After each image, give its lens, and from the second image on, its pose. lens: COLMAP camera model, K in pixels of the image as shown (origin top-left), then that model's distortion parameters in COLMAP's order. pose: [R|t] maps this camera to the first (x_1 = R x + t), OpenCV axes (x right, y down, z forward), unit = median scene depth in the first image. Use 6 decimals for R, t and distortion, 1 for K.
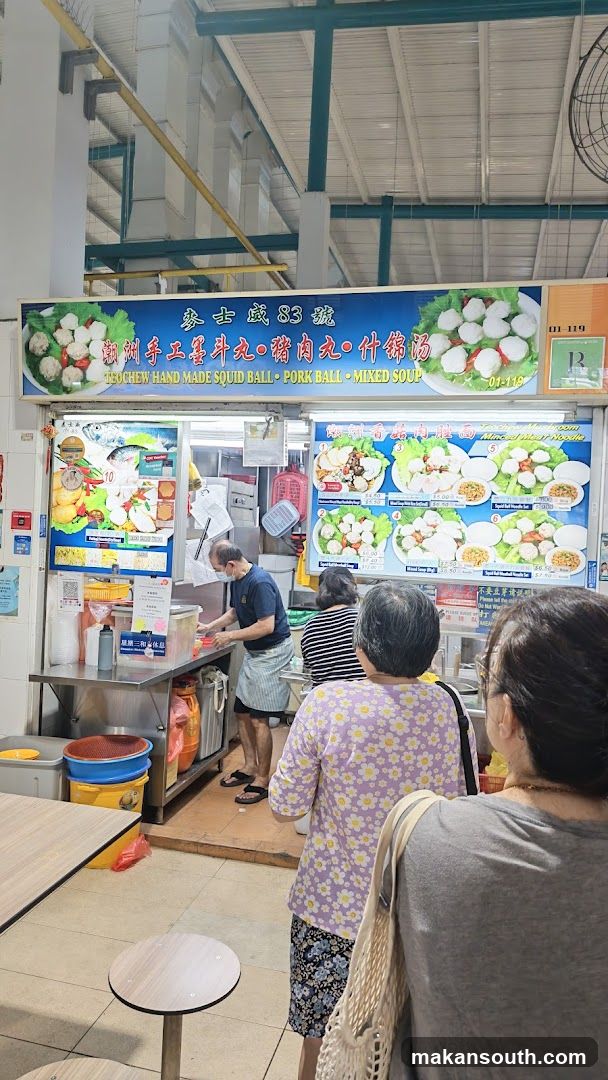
lens RADIAL K [[734.9, 0, 311.8], [0, 734.9, 542.2], [0, 0, 1]] dist [0.135386, -0.396829]
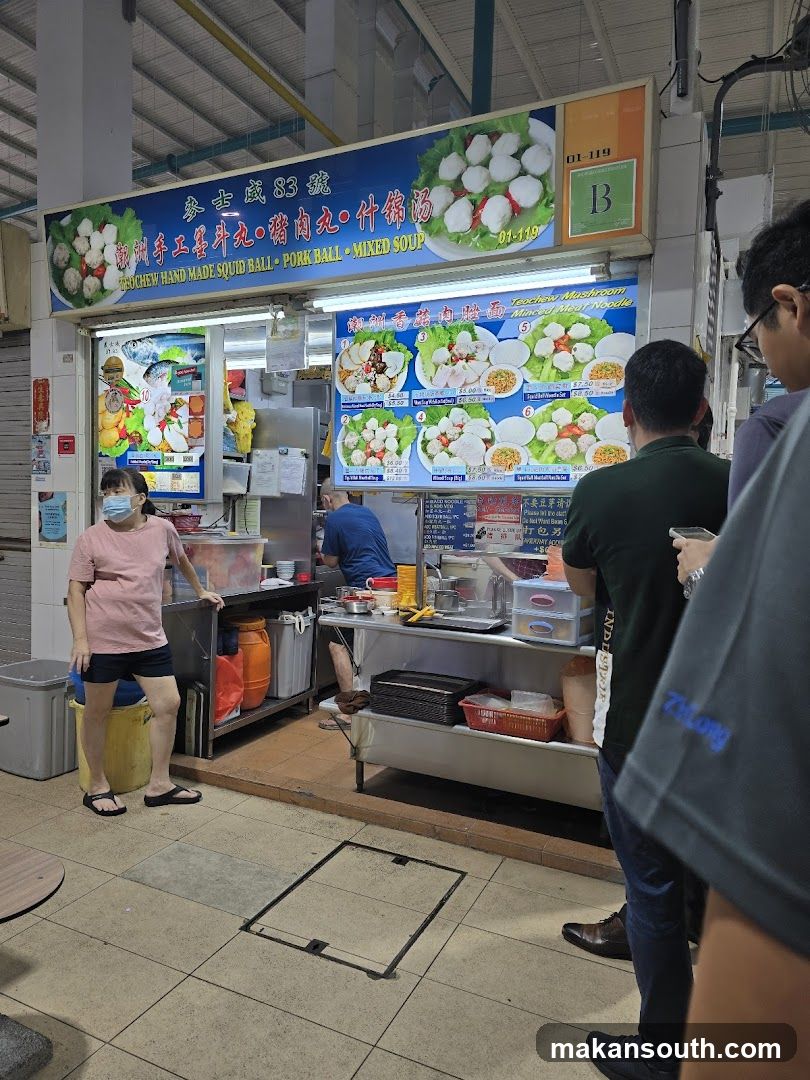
lens RADIAL K [[726.3, 0, 397.3], [0, 726.3, 543.0], [0, 0, 1]] dist [0.100271, -0.130781]
pose [[0.976873, -0.008811, -0.213641, 0.272558], [0.015185, 0.999487, 0.028215, 0.088965], [0.213283, -0.030806, 0.976505, 0.151033]]
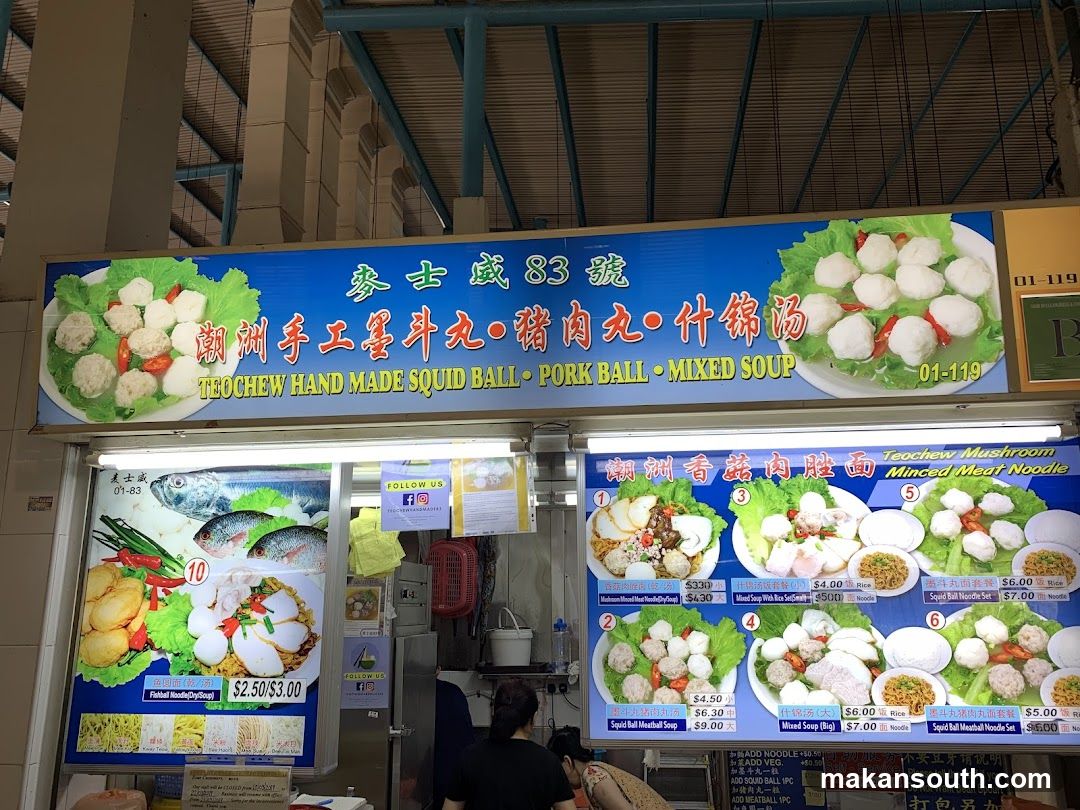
lens RADIAL K [[834.5, 0, 552.1], [0, 834.5, 412.7], [0, 0, 1]] dist [0.057052, -0.085166]
pose [[0.990781, -0.019736, 0.134025, -0.108937], [0.051750, 0.969439, -0.239812, -0.044948], [-0.125196, 0.244537, 0.961524, 0.393308]]
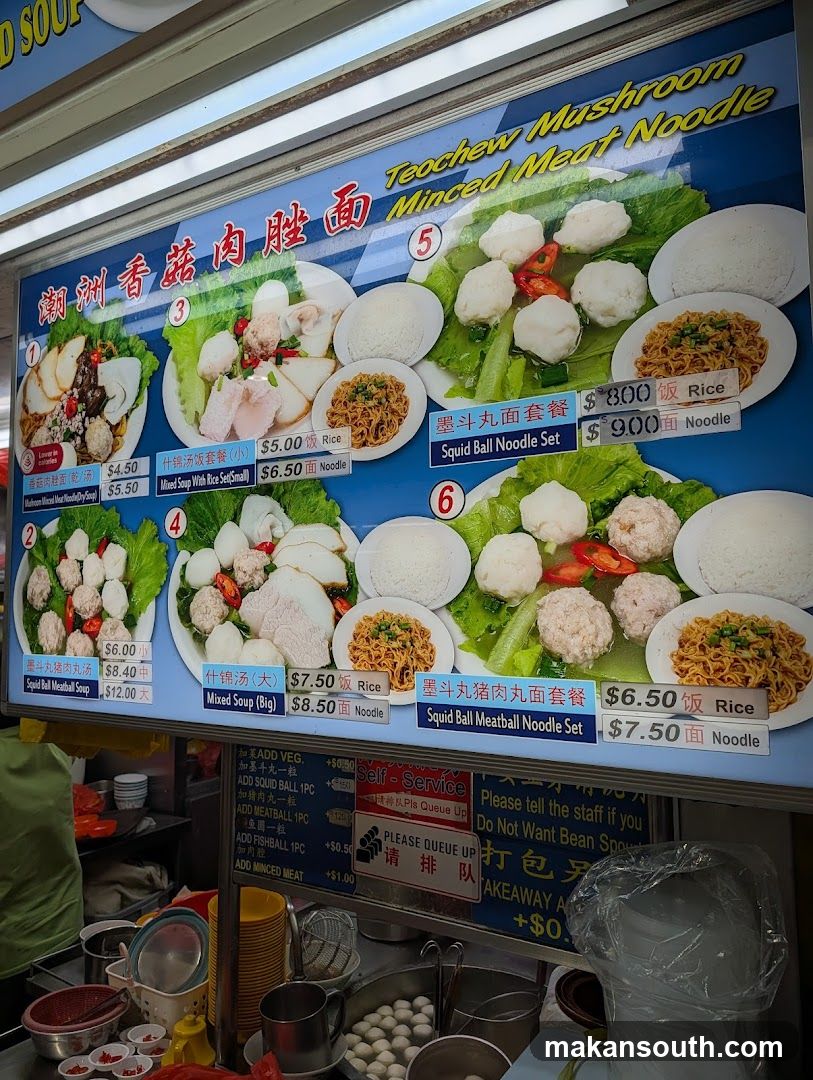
lens RADIAL K [[781.9, 0, 403.3], [0, 781.9, 528.9], [0, 0, 1]] dist [0.025351, -0.035447]
pose [[0.951878, -0.077658, -0.296475, 0.306156], [0.045878, 0.992570, -0.112694, 0.007720], [0.303024, 0.093669, 0.948368, 0.722423]]
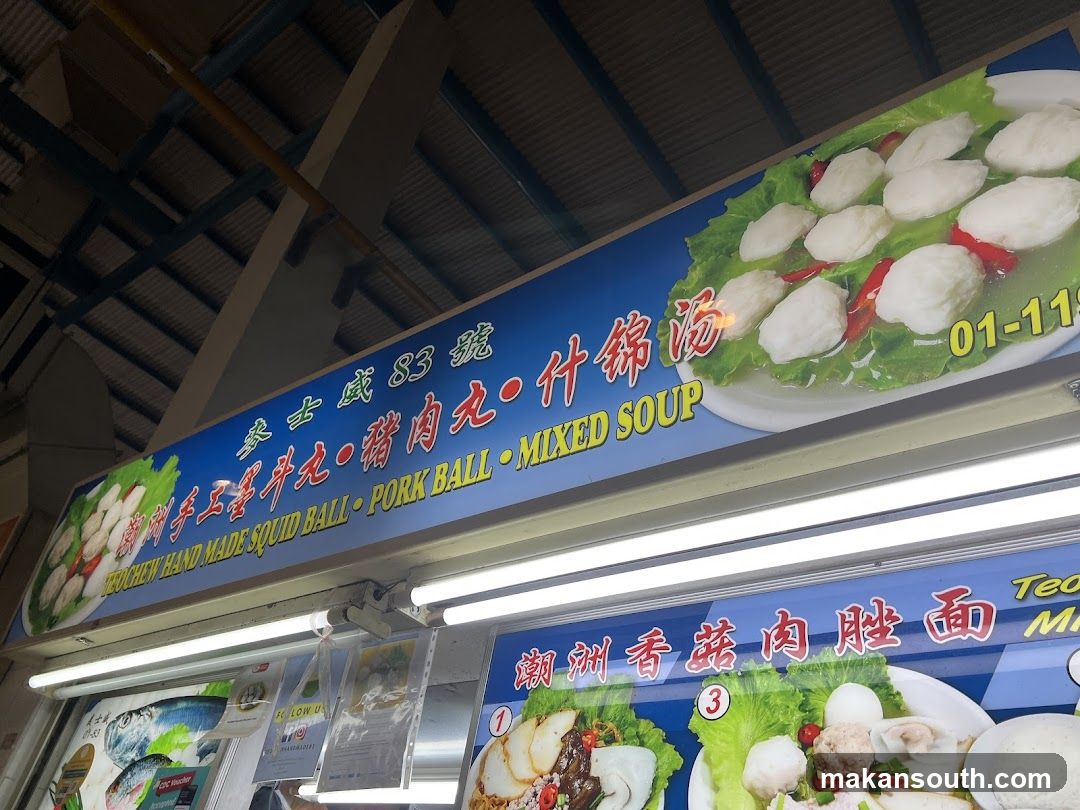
lens RADIAL K [[812.7, 0, 543.3], [0, 812.7, 409.8], [0, 0, 1]] dist [0.047626, -0.056479]
pose [[0.912501, -0.165966, -0.373895, 0.194226], [-0.119164, 0.766519, -0.631069, -0.011547], [0.391334, 0.620406, 0.679672, 0.705749]]
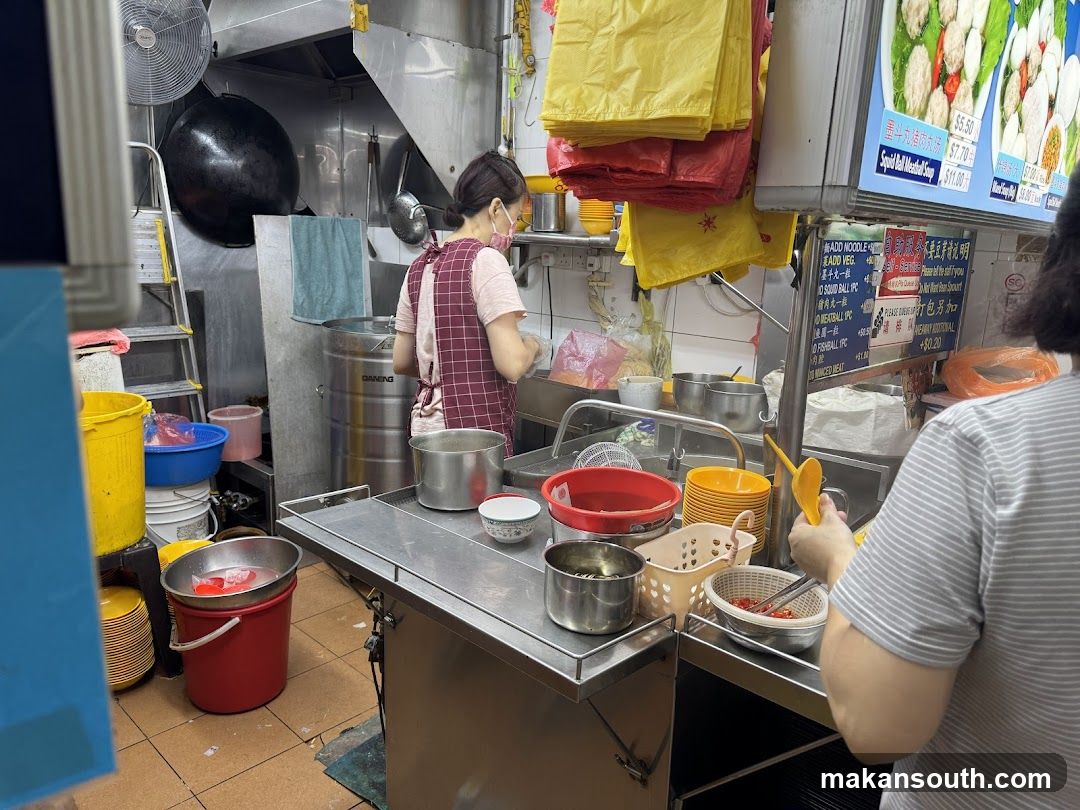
lens RADIAL K [[781.9, 0, 540.0], [0, 781.9, 405.0], [0, 0, 1]] dist [0.025351, -0.035447]
pose [[0.493581, -0.210781, 0.843771, -0.255699], [-0.011974, 0.968447, 0.248931, 0.045302], [-0.869618, -0.132971, 0.475483, 1.003197]]
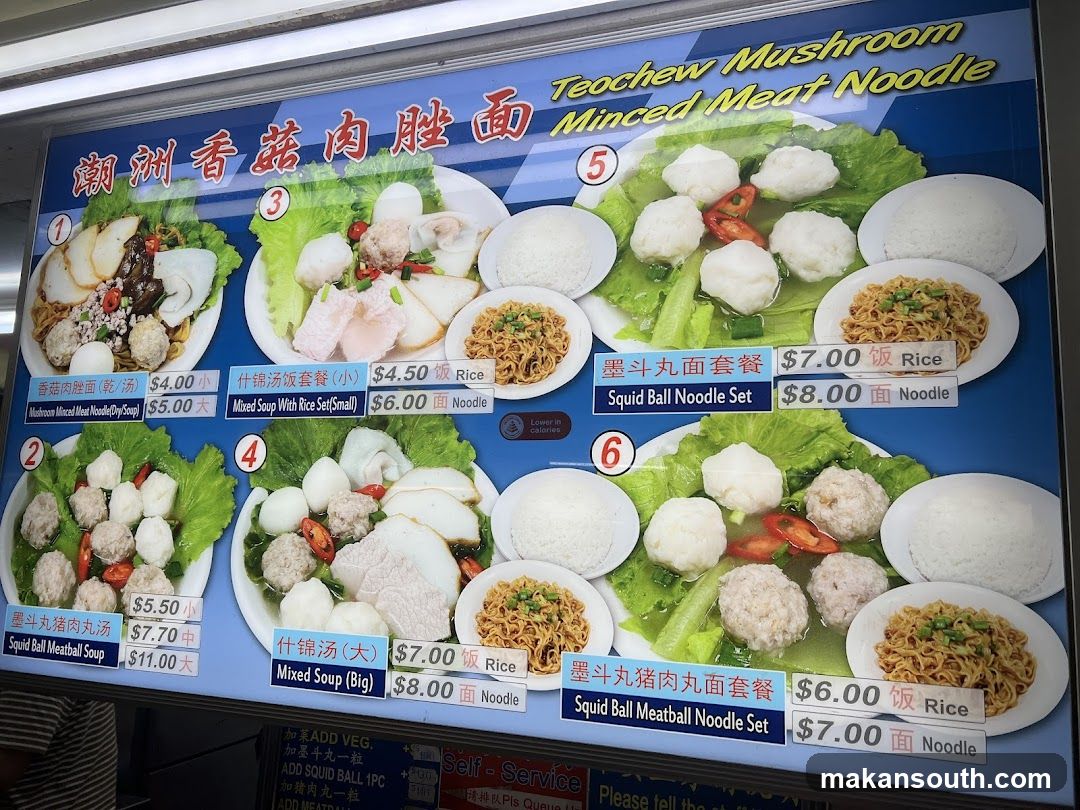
lens RADIAL K [[812.7, 0, 543.3], [0, 812.7, 409.8], [0, 0, 1]] dist [0.047626, -0.056479]
pose [[0.995345, -0.017379, -0.094796, 0.245275], [0.000723, 0.984927, -0.172972, -0.002078], [0.096373, 0.172098, 0.980354, 0.735019]]
